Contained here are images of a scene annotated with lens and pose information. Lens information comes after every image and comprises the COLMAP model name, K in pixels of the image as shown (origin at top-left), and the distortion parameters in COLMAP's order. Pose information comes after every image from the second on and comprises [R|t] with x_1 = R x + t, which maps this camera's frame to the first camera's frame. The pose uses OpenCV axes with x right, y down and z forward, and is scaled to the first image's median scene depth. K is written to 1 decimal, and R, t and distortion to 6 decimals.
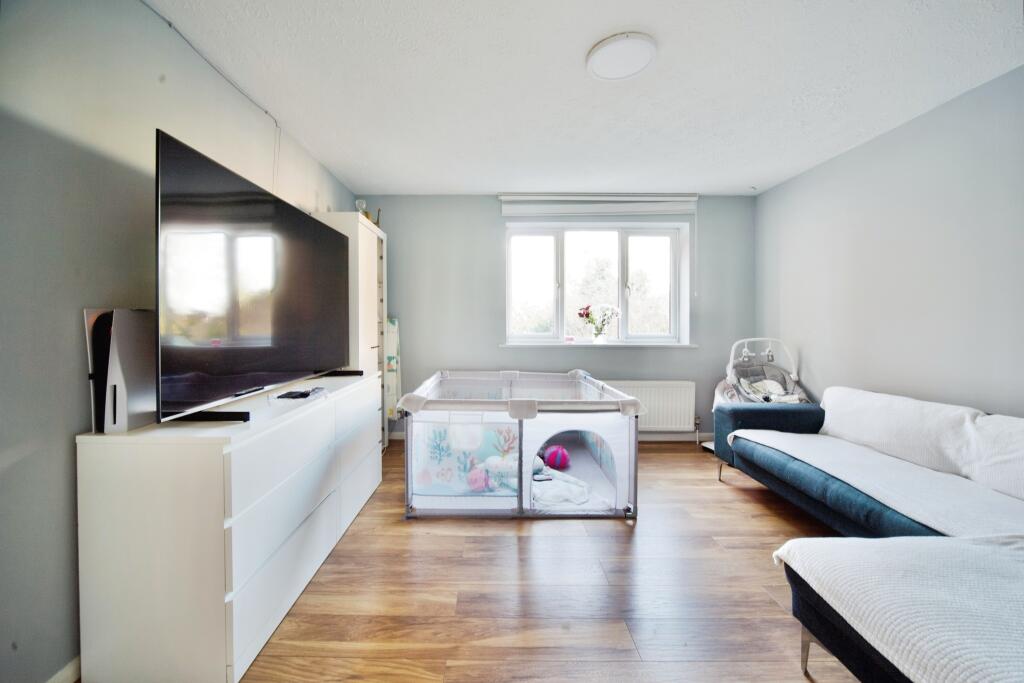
lens RADIAL K [[401.4, 0, 509.0], [0, 401.4, 324.1], [0, 0, 1]] dist [-0.000498, 0.000127]
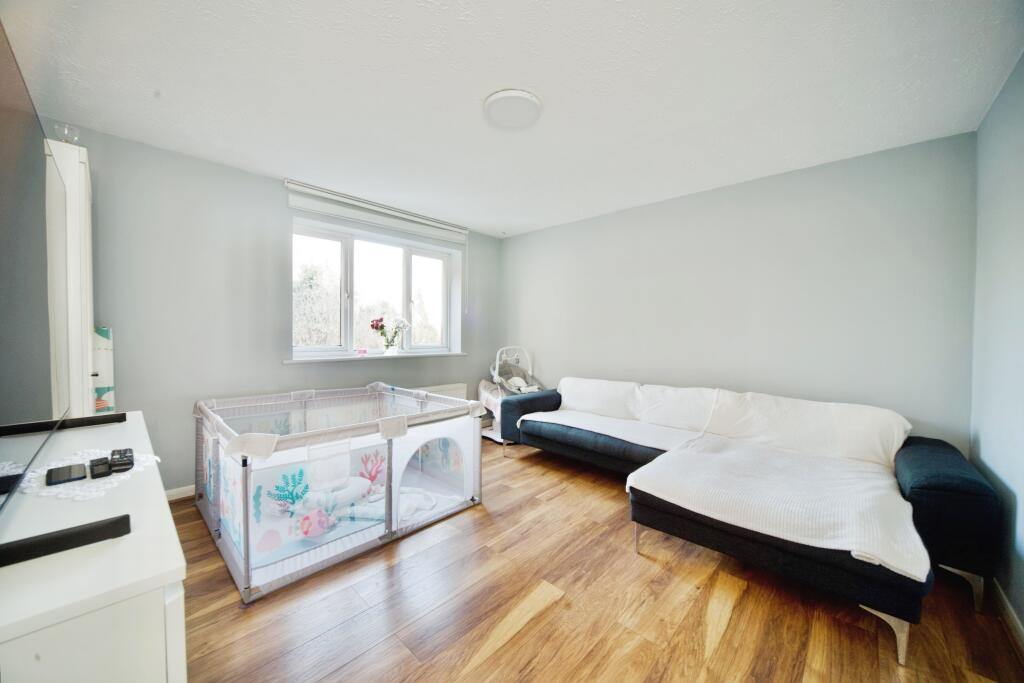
lens RADIAL K [[369.9, 0, 512.0], [0, 369.9, 341.5], [0, 0, 1]] dist [-0.000539, -0.000020]
pose [[0.695870, -0.011424, 0.718077, -0.330928], [-0.002696, 0.999825, 0.018518, -0.006221], [-0.718162, -0.014822, 0.695718, 0.164947]]
